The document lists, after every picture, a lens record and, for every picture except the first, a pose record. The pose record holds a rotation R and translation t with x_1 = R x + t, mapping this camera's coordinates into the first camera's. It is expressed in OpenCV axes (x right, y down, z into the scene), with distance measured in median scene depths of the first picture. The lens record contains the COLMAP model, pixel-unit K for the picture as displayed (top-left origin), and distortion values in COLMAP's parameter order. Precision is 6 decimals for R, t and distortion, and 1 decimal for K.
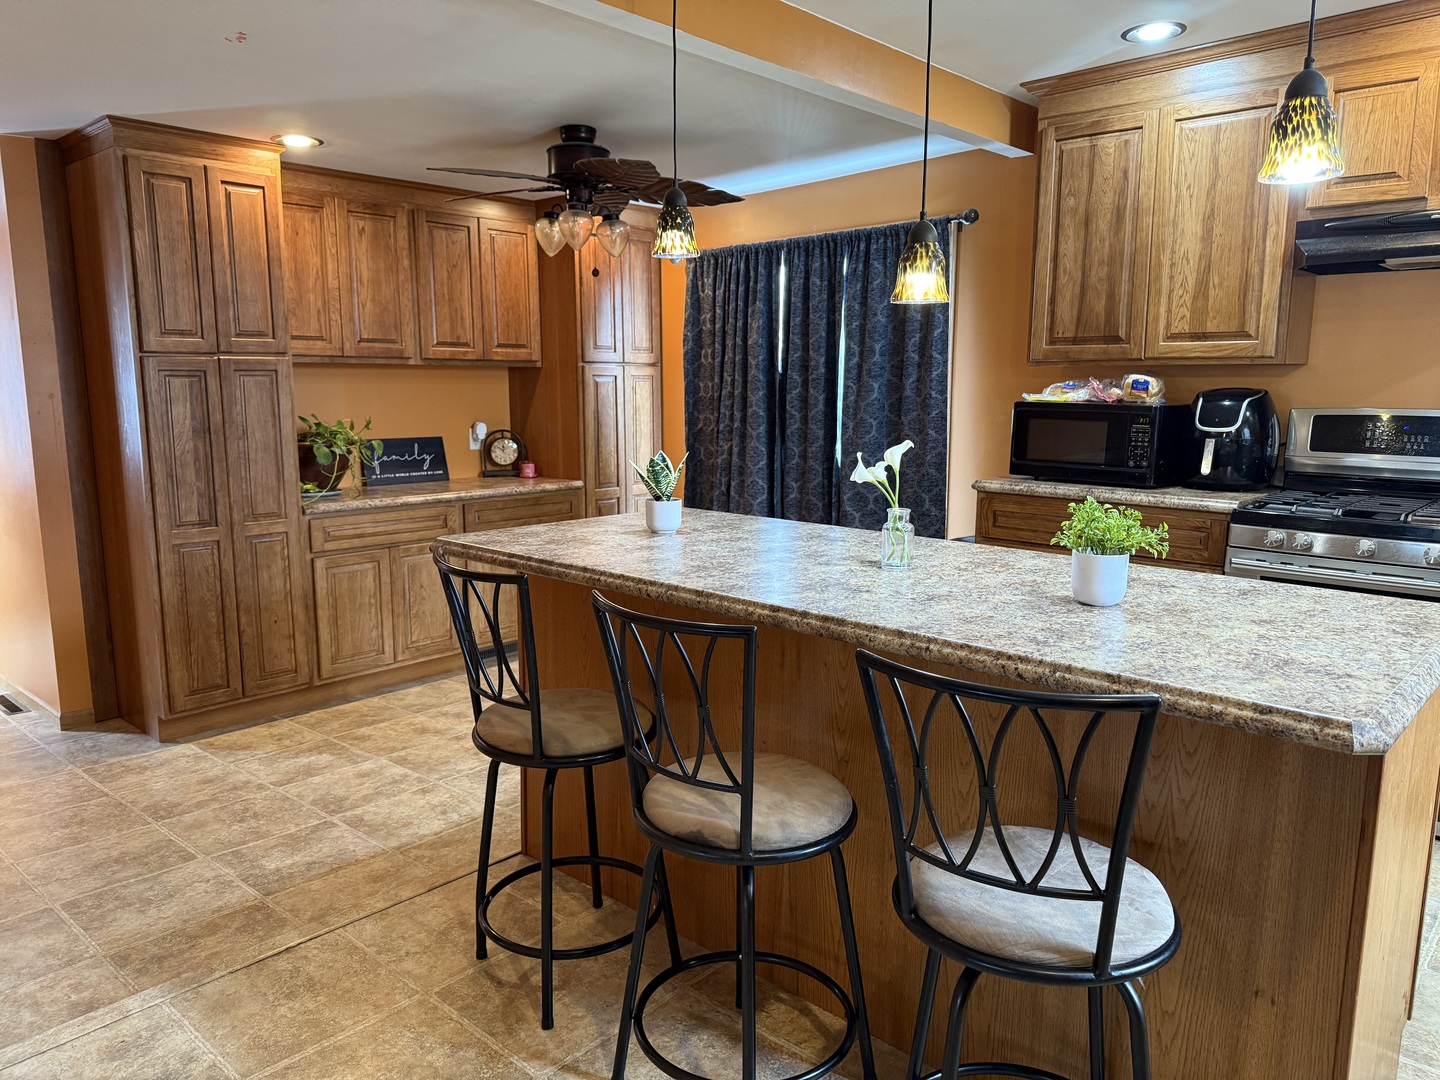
lens RADIAL K [[1009.3, 0, 723.0], [0, 1009.3, 546.3], [0, 0, 1]] dist [0.058307, -0.075629]
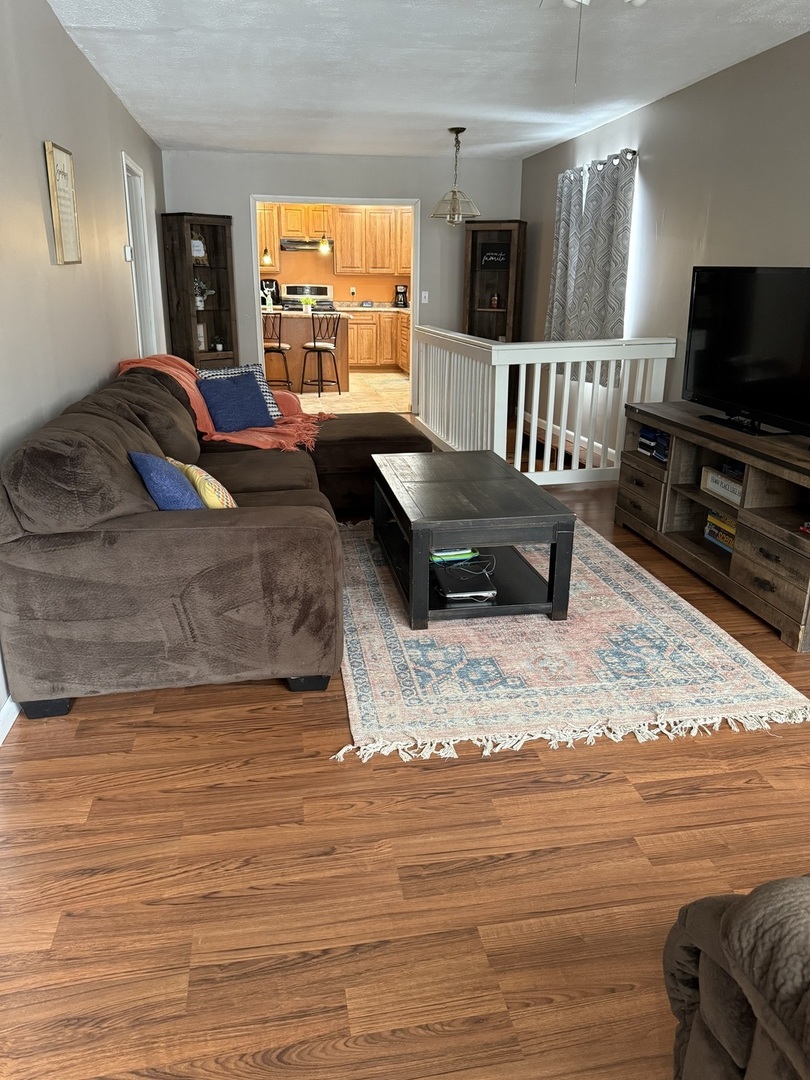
lens RADIAL K [[756.9, 0, 410.3], [0, 756.9, 544.8], [0, 0, 1]] dist [0.058307, -0.075629]
pose [[0.608378, -0.253315, 0.752136, -1.734389], [0.112841, 0.965676, 0.233961, 0.224318], [-0.785585, -0.057464, 0.616080, -1.401692]]
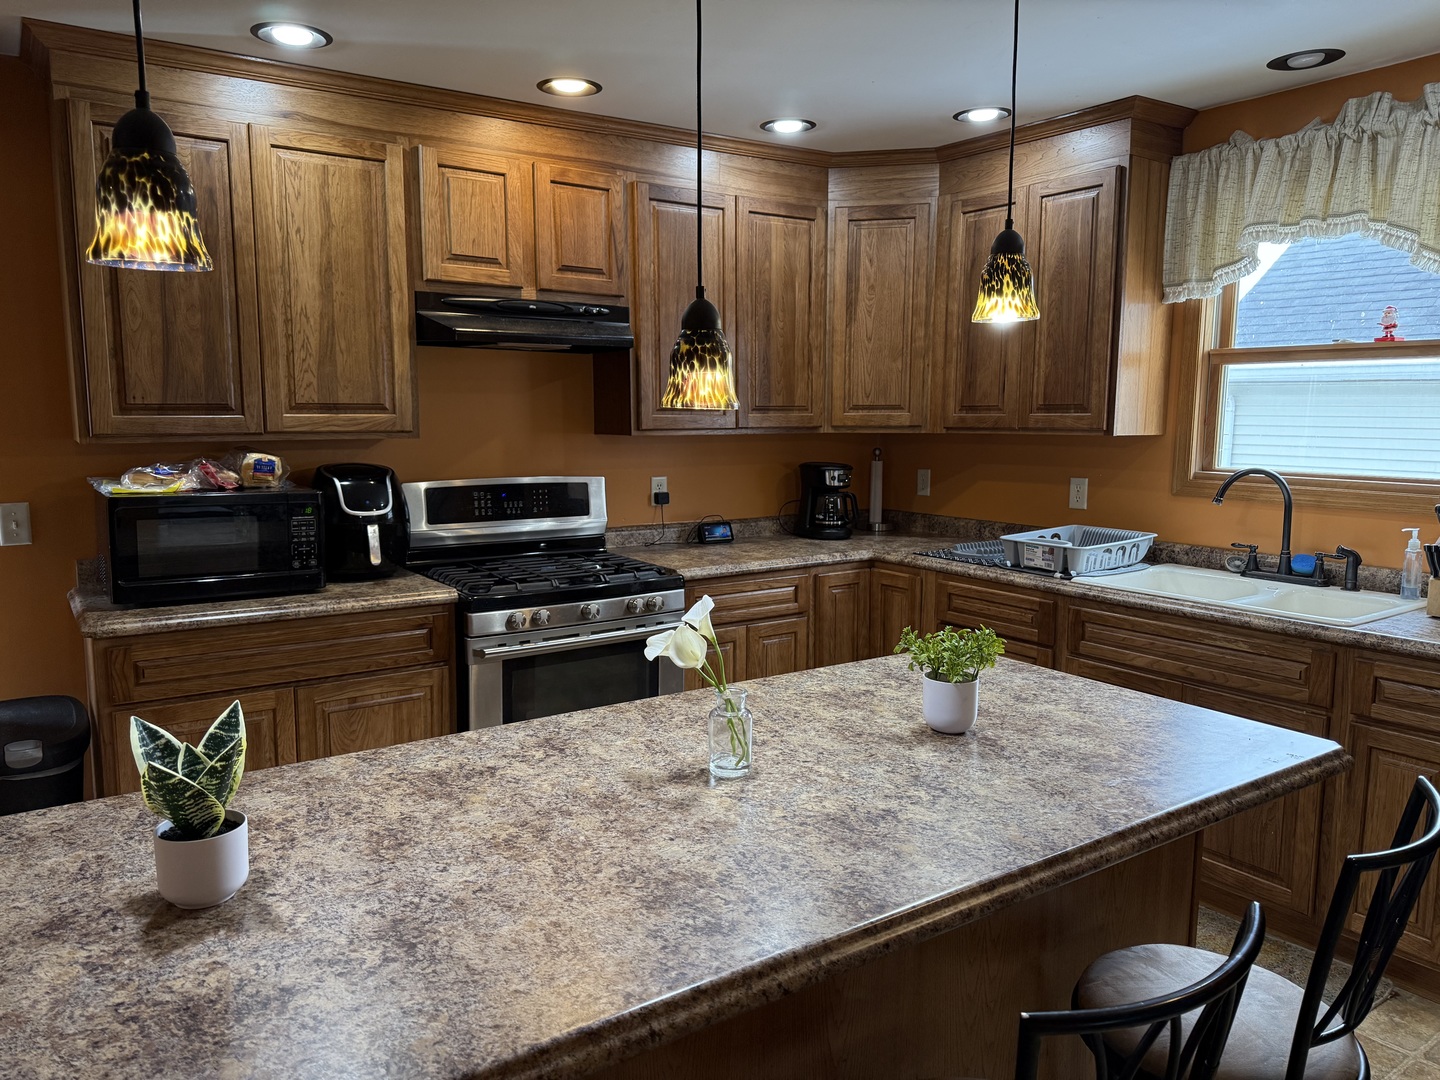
lens RADIAL K [[1009.3, 0, 727.1], [0, 1009.3, 541.8], [0, 0, 1]] dist [0.058307, -0.075629]
pose [[0.217725, -0.129866, 0.967332, -0.300381], [0.152456, 0.983467, 0.097718, -0.125703], [-0.964029, 0.126200, 0.233925, 0.483624]]
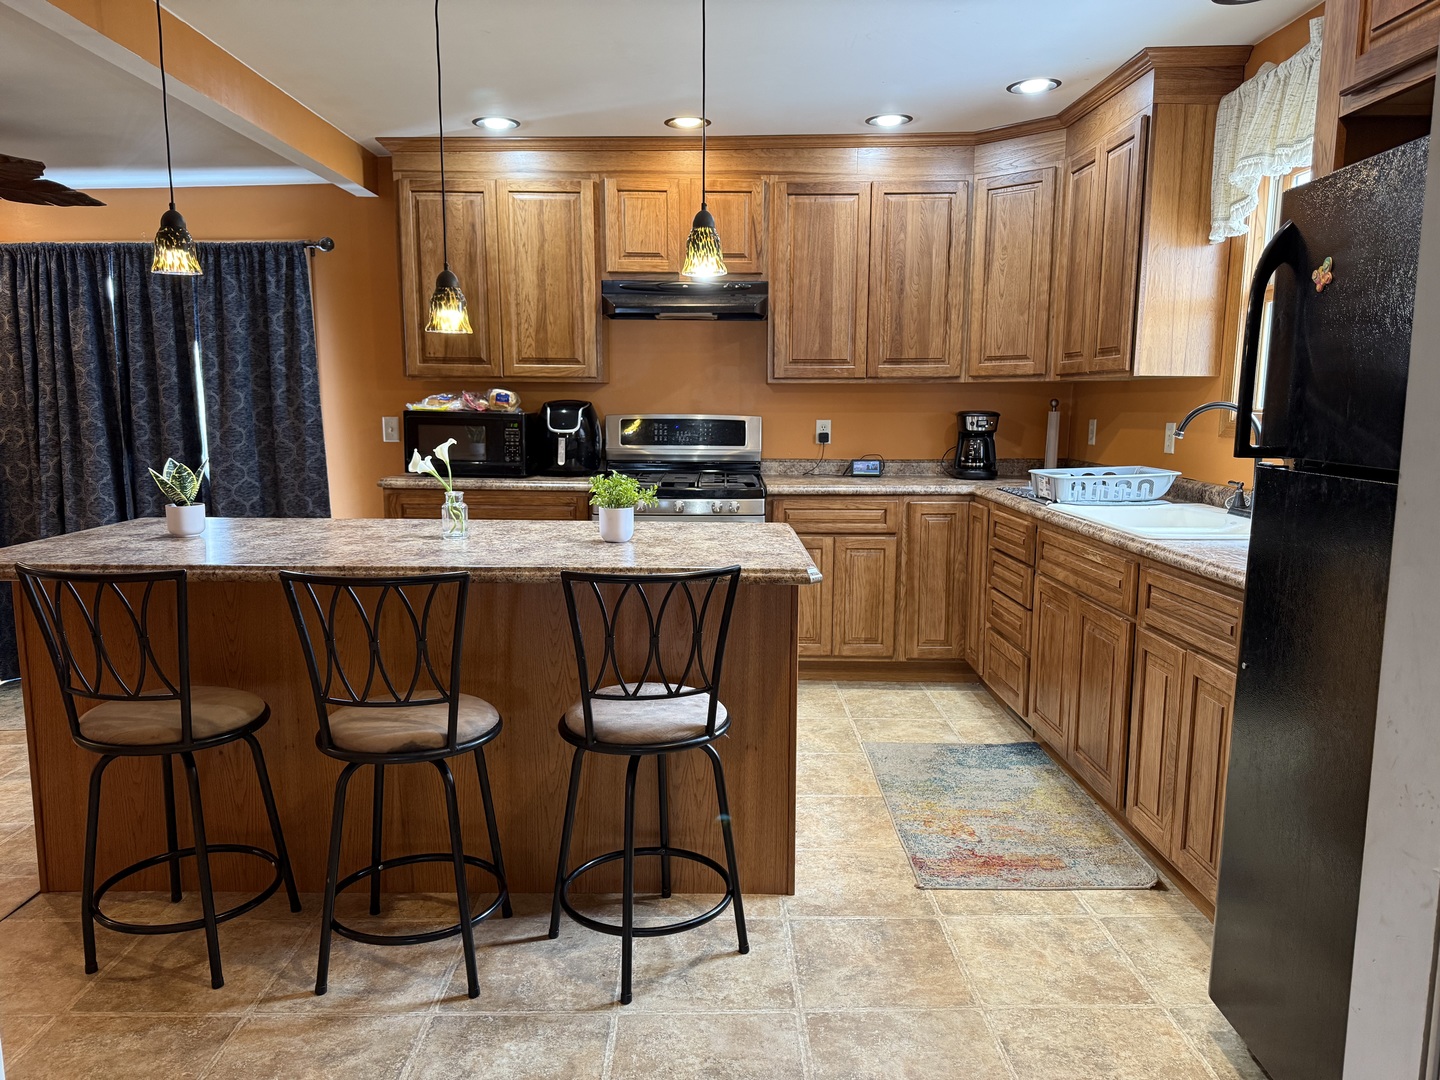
lens RADIAL K [[1009.3, 0, 725.9], [0, 1009.3, 551.2], [0, 0, 1]] dist [0.058307, -0.075629]
pose [[0.728043, -0.103415, 0.677686, -0.268904], [0.107543, 0.993545, 0.036080, 0.016864], [-0.677043, 0.046612, 0.734466, -0.107724]]
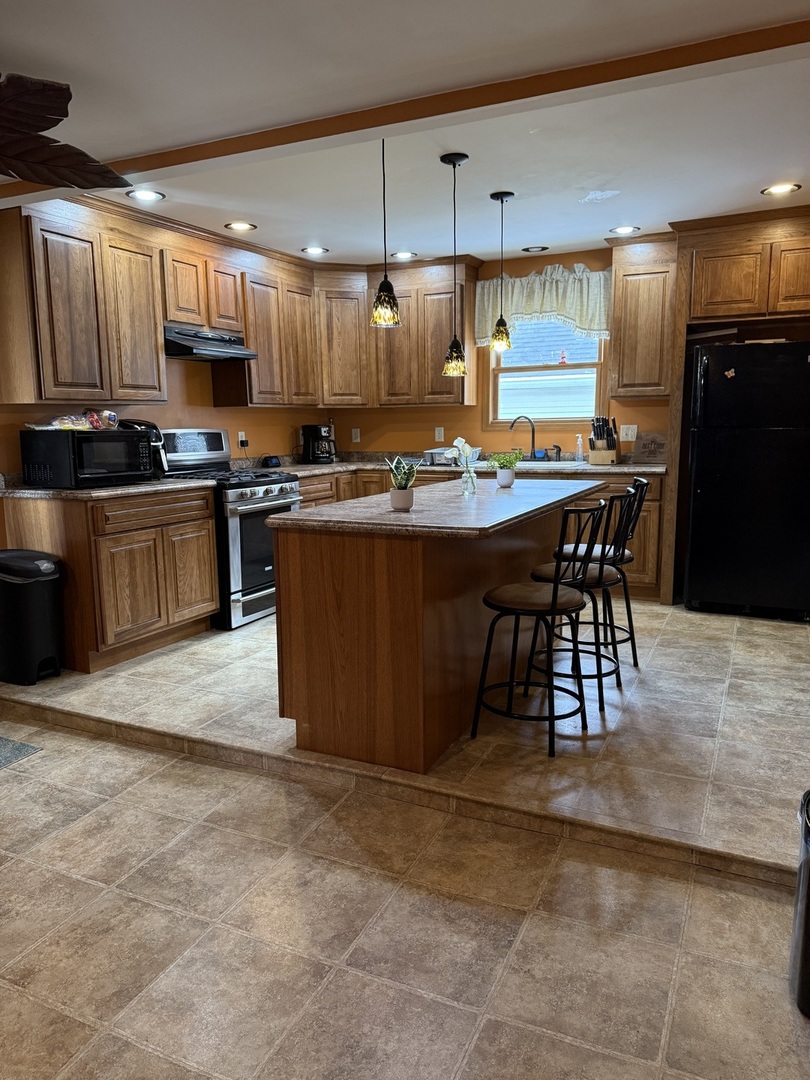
lens RADIAL K [[756.9, 0, 404.8], [0, 756.9, 548.1], [0, 0, 1]] dist [0.058307, -0.075629]
pose [[-0.289178, -0.158576, 0.944050, -0.826902], [0.164638, 0.963251, 0.212232, -0.144759], [-0.943011, 0.216799, -0.252443, 0.943679]]
